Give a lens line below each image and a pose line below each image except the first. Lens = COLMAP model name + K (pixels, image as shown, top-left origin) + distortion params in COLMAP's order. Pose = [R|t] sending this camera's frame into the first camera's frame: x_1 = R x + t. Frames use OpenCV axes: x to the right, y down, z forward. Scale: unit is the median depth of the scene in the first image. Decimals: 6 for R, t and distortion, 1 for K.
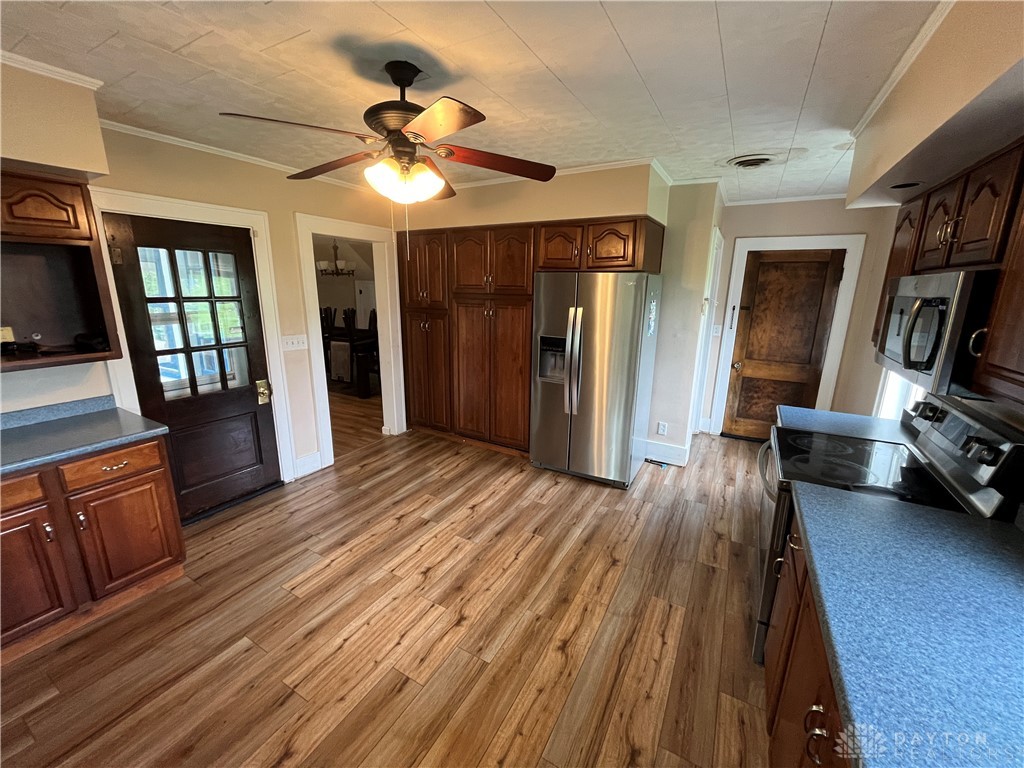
lens RADIAL K [[413.0, 0, 510.1], [0, 413.0, 382.5], [0, 0, 1]] dist [-0.000624, -0.000145]
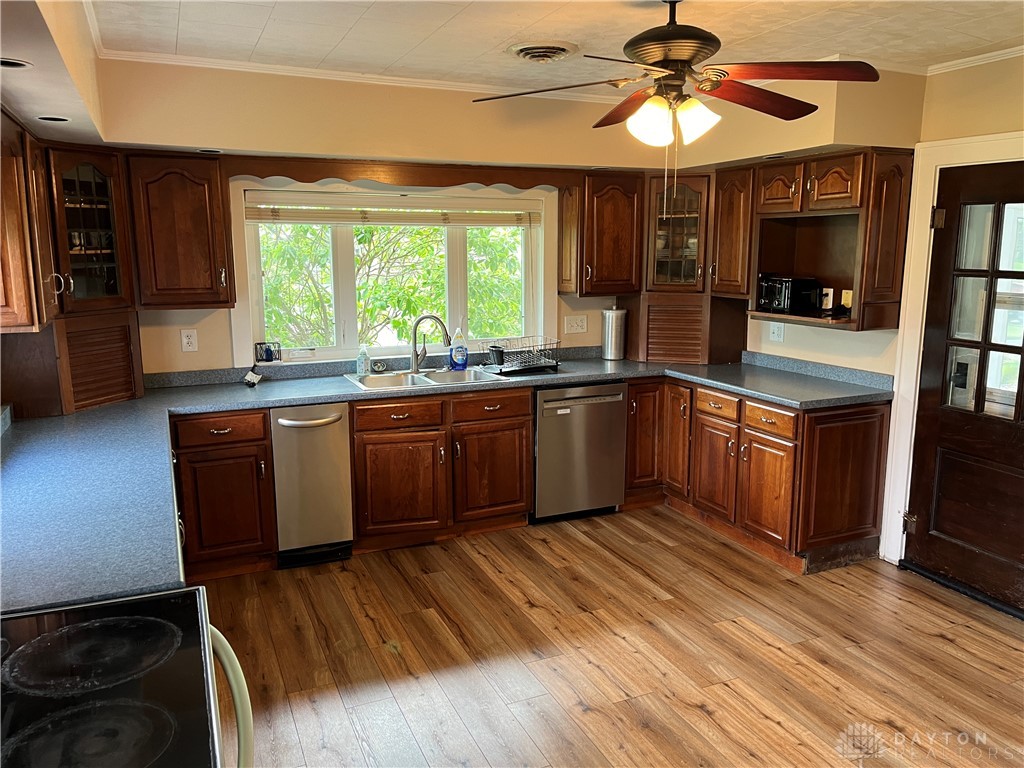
lens RADIAL K [[776.2, 0, 512.0], [0, 776.2, 384.0], [0, 0, 1]] dist [0.004948, 0.002269]
pose [[-0.594229, 0.132854, -0.793247, 0.888888], [-0.188939, 0.935606, 0.298233, -0.313259], [0.781789, 0.327094, -0.530864, 1.323243]]
